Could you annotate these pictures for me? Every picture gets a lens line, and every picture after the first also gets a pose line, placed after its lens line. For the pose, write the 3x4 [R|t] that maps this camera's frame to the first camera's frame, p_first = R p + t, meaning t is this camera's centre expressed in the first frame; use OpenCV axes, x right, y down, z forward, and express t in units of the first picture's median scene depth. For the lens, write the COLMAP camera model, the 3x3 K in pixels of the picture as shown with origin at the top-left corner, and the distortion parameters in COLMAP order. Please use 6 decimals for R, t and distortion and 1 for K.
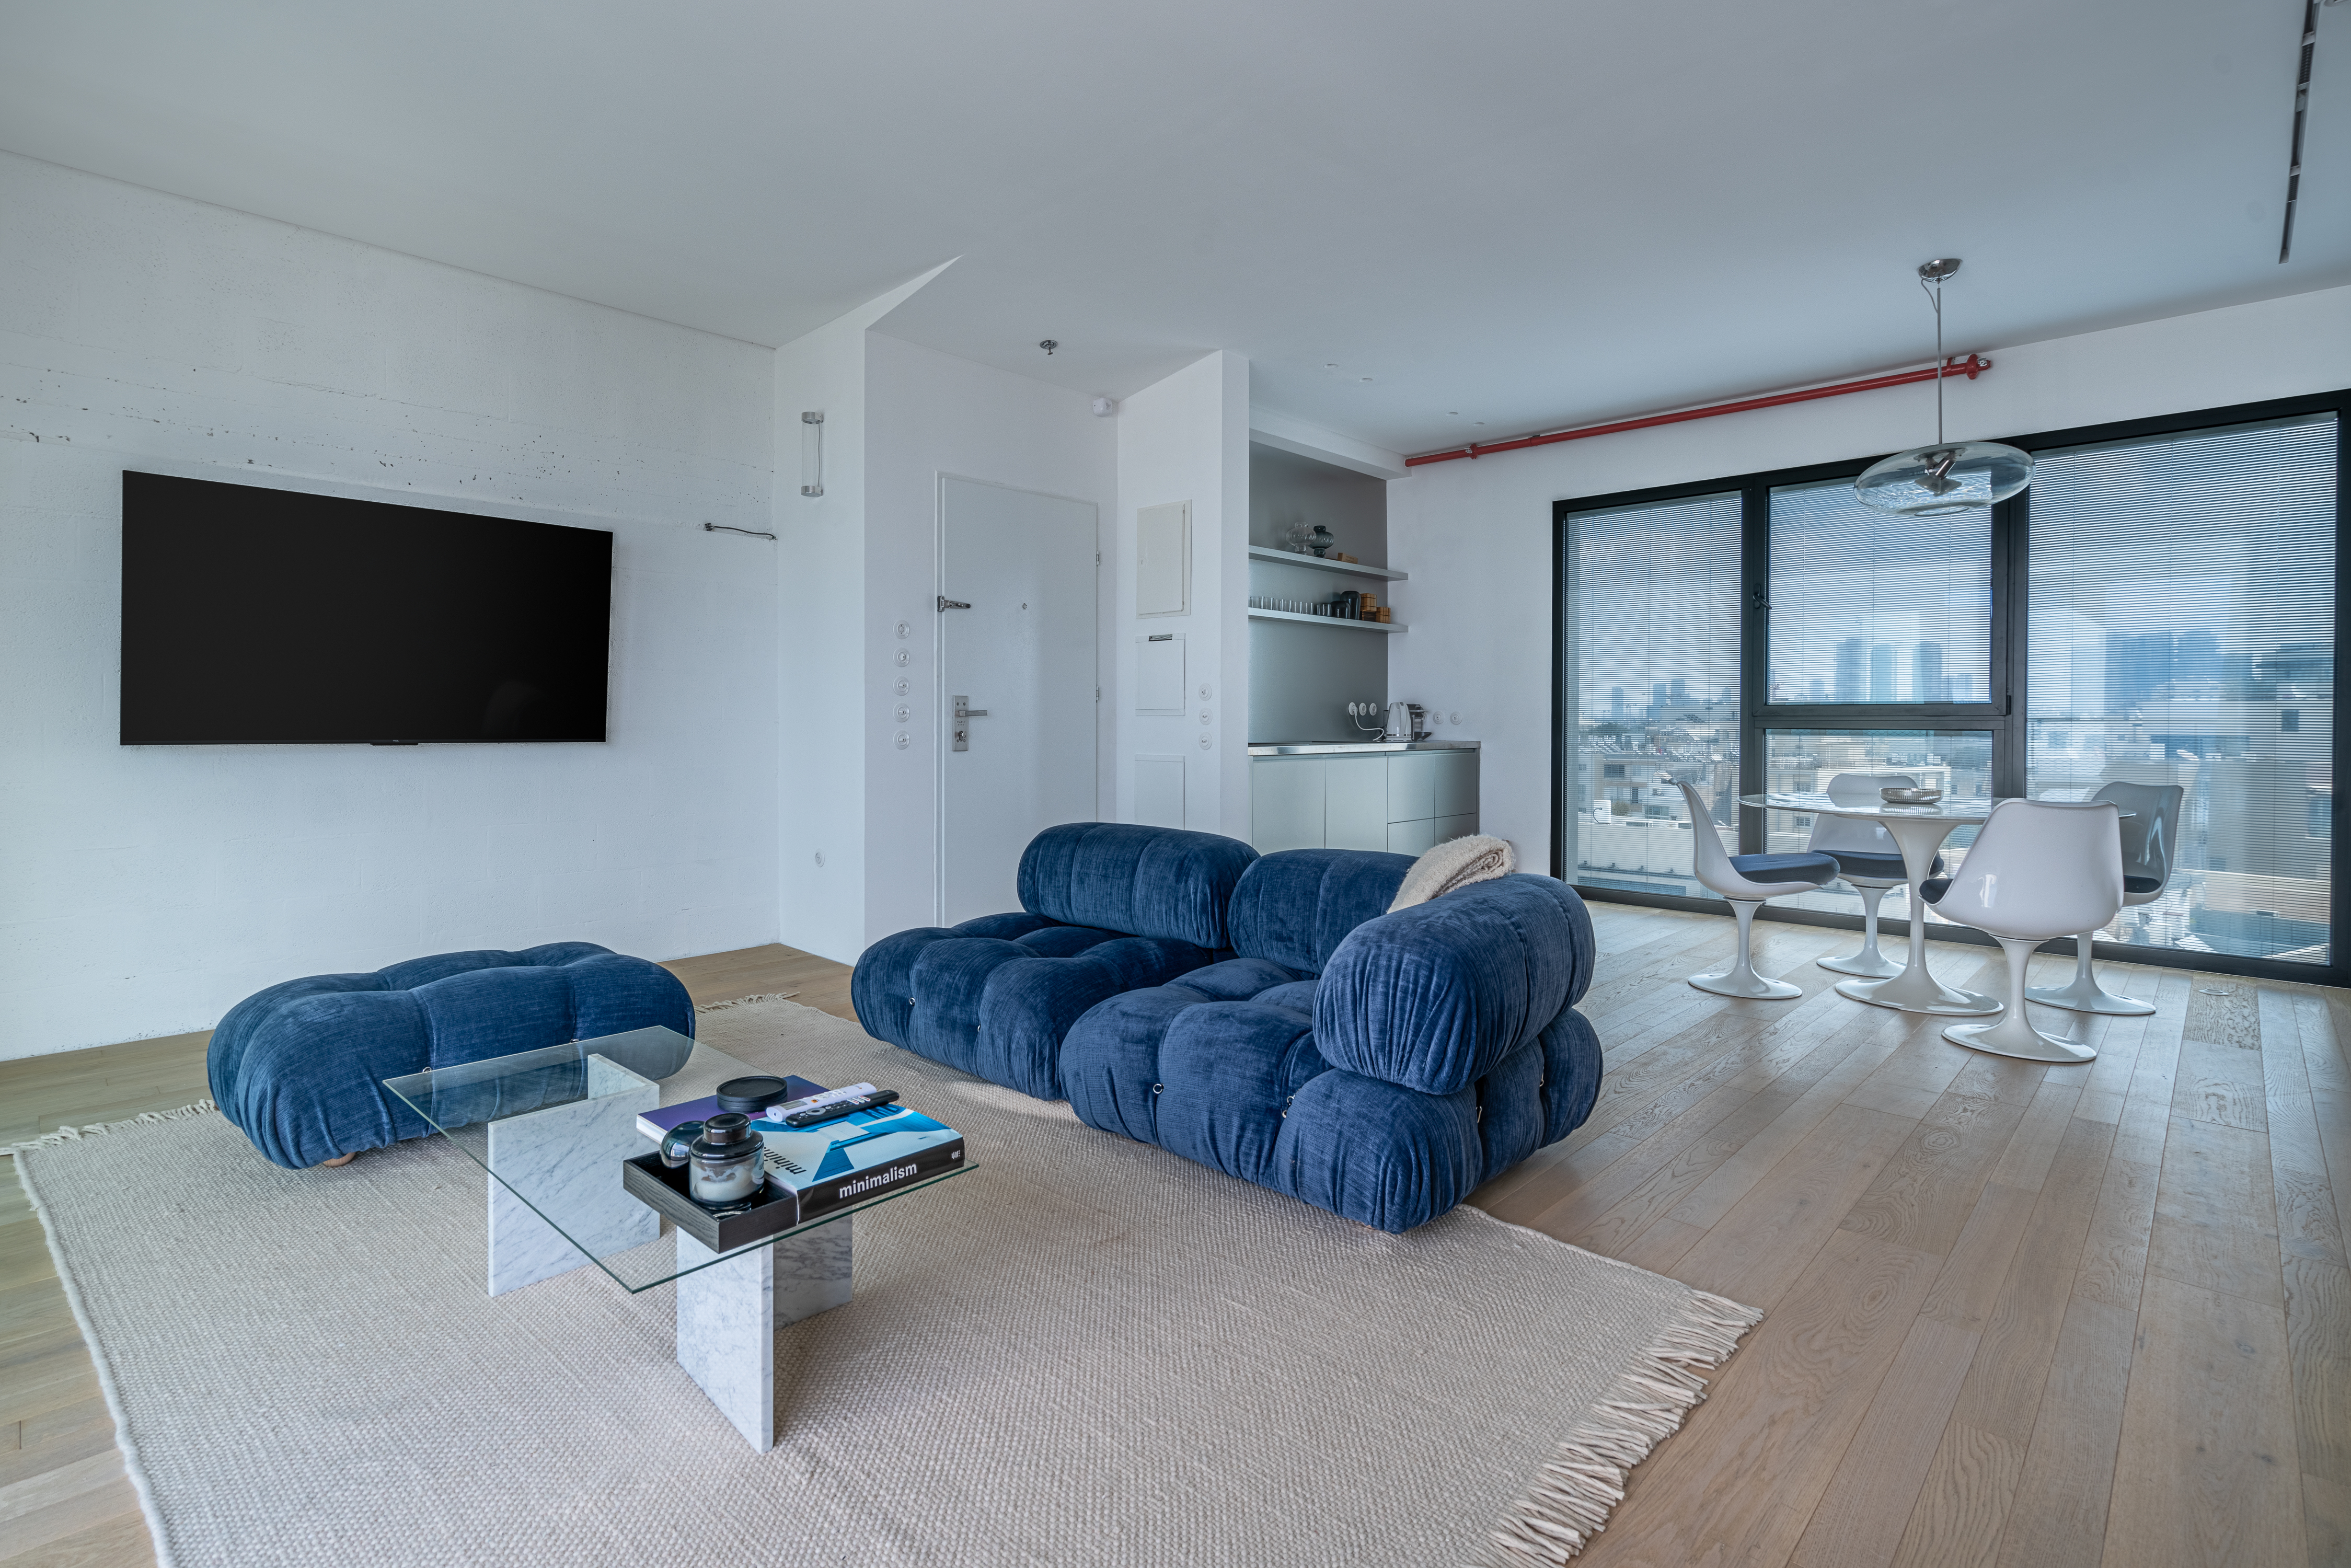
lens RADIAL K [[1119.4, 0, 1089.2], [0, 1119.4, 720.7], [0, 0, 1]] dist [-0.000510, -0.000498]
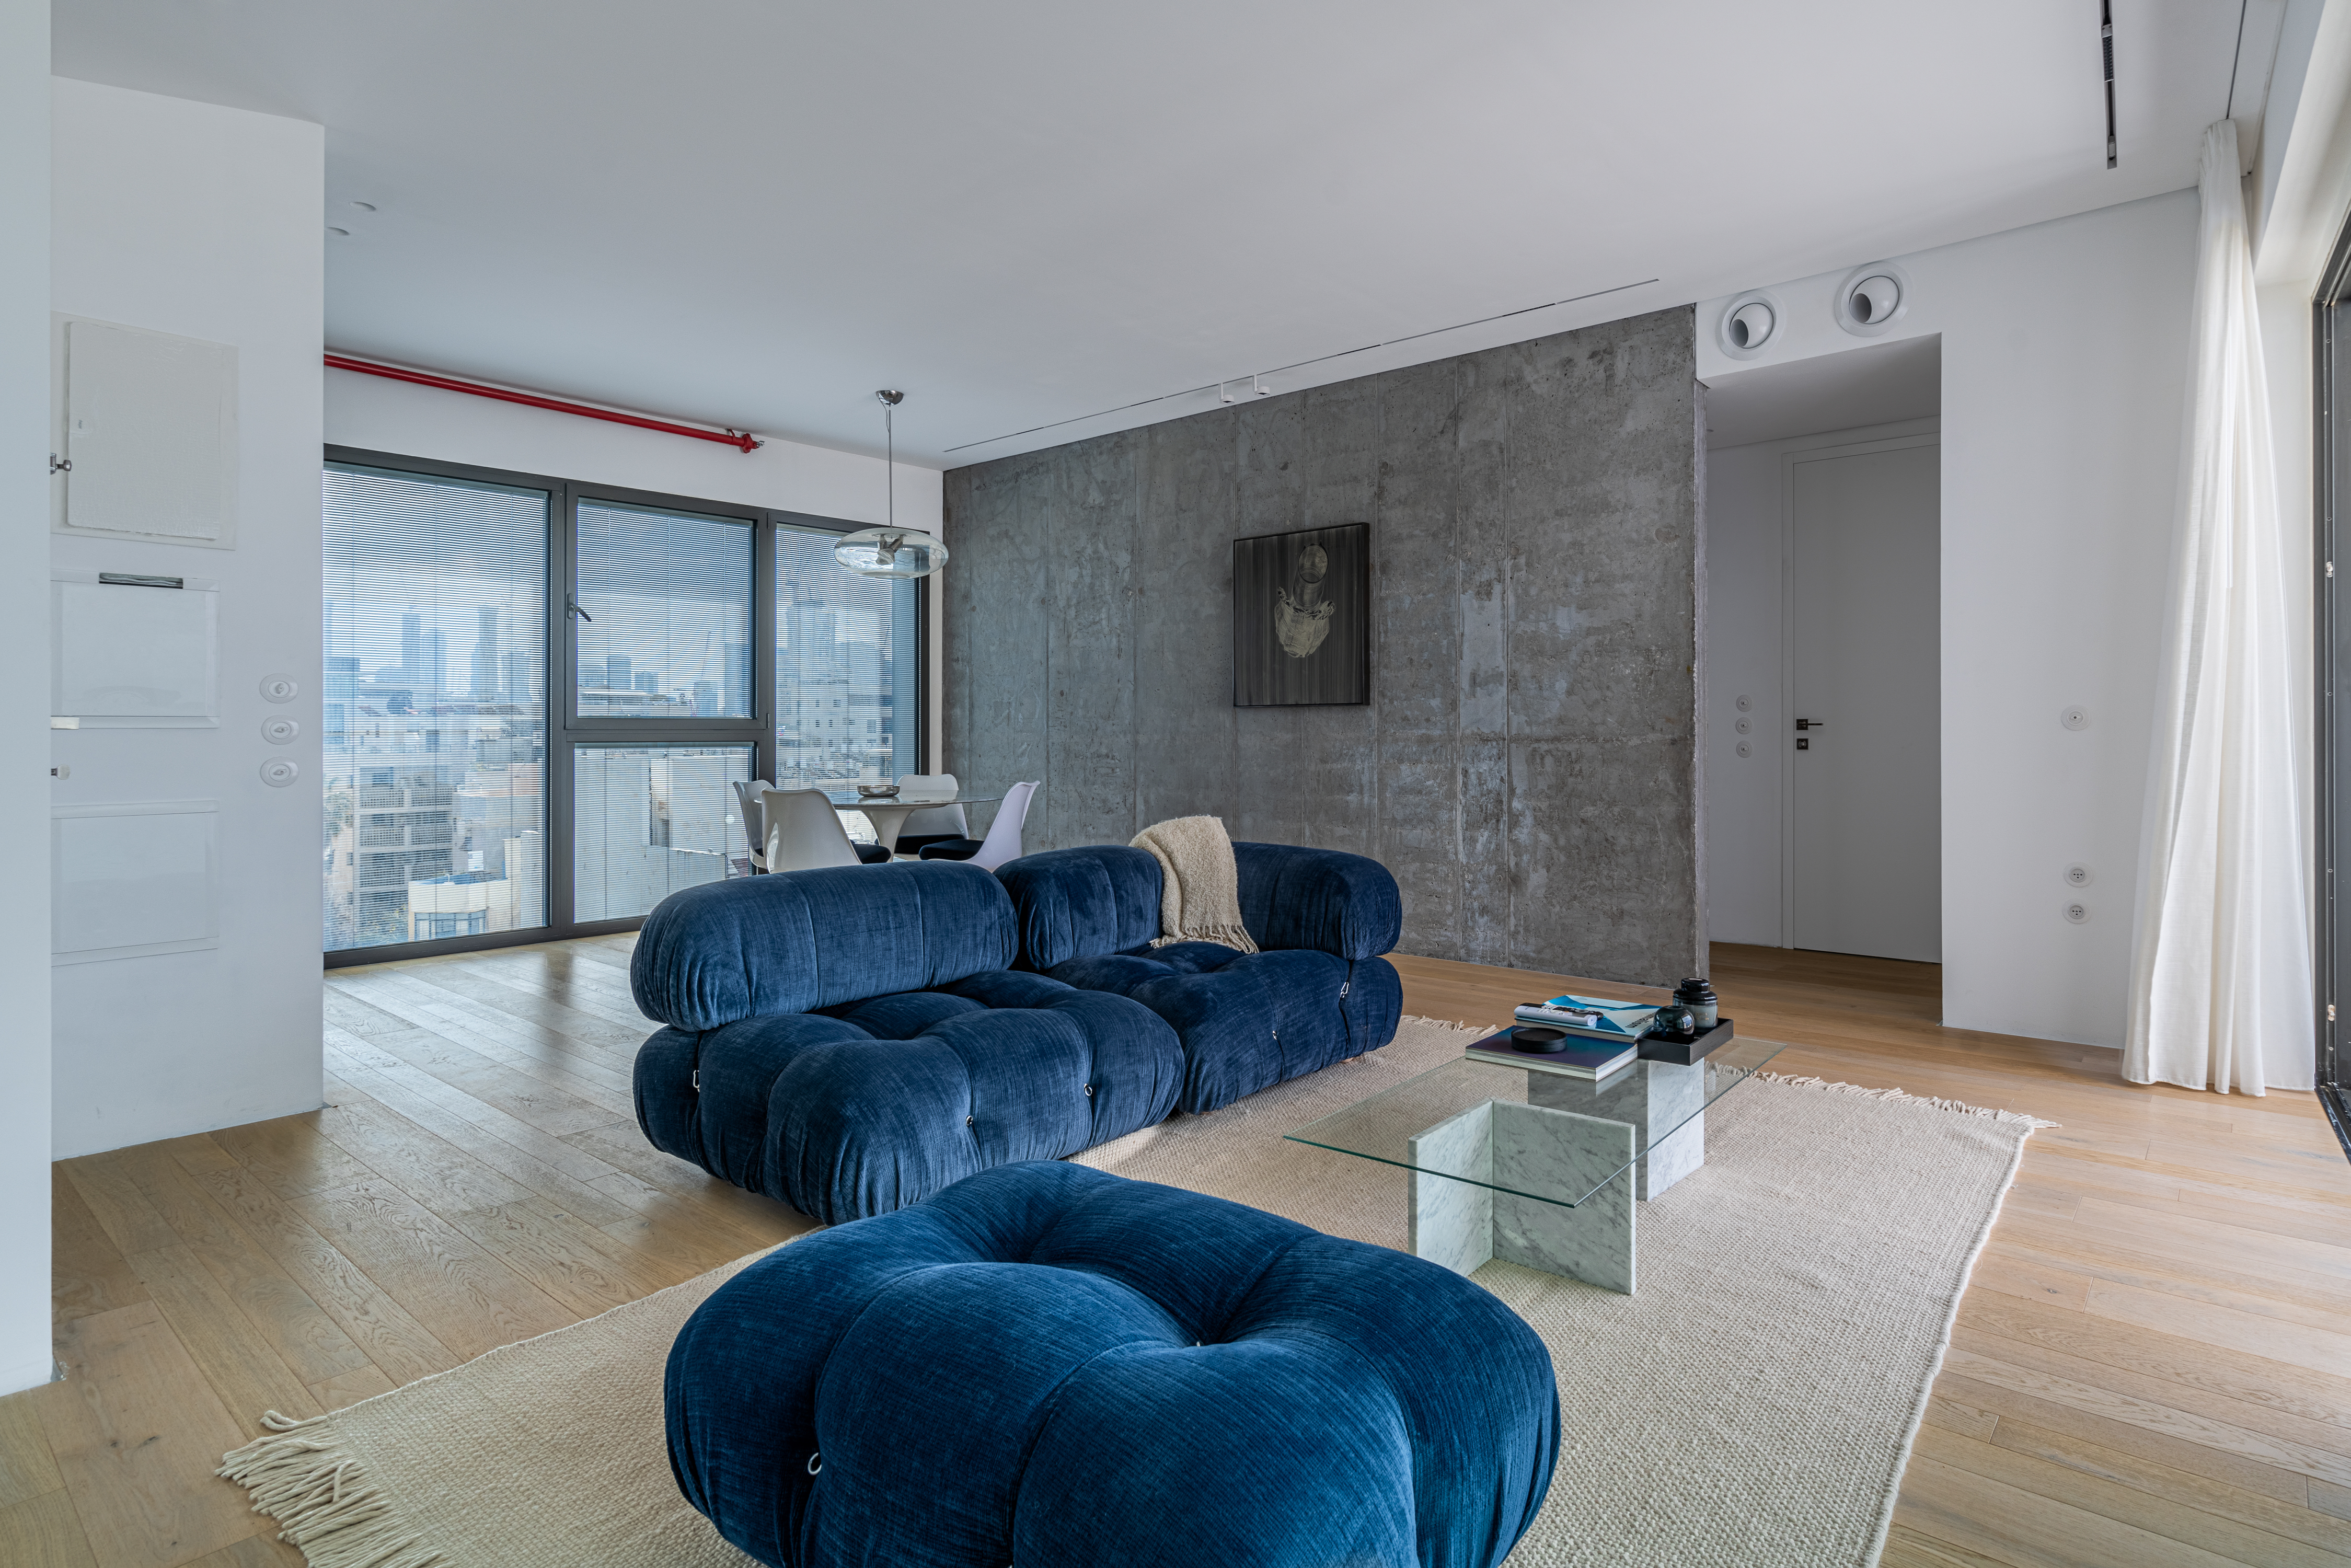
lens RADIAL K [[1169.9, 0, 1389.9], [0, 1169.9, 734.8], [0, 0, 1]] dist [-0.003534, -0.000755]
pose [[-0.170926, -0.006001, 0.985266, -0.461064], [0.003689, 0.999971, 0.006731, -0.003683], [-0.985277, 0.004785, -0.170899, 0.415937]]
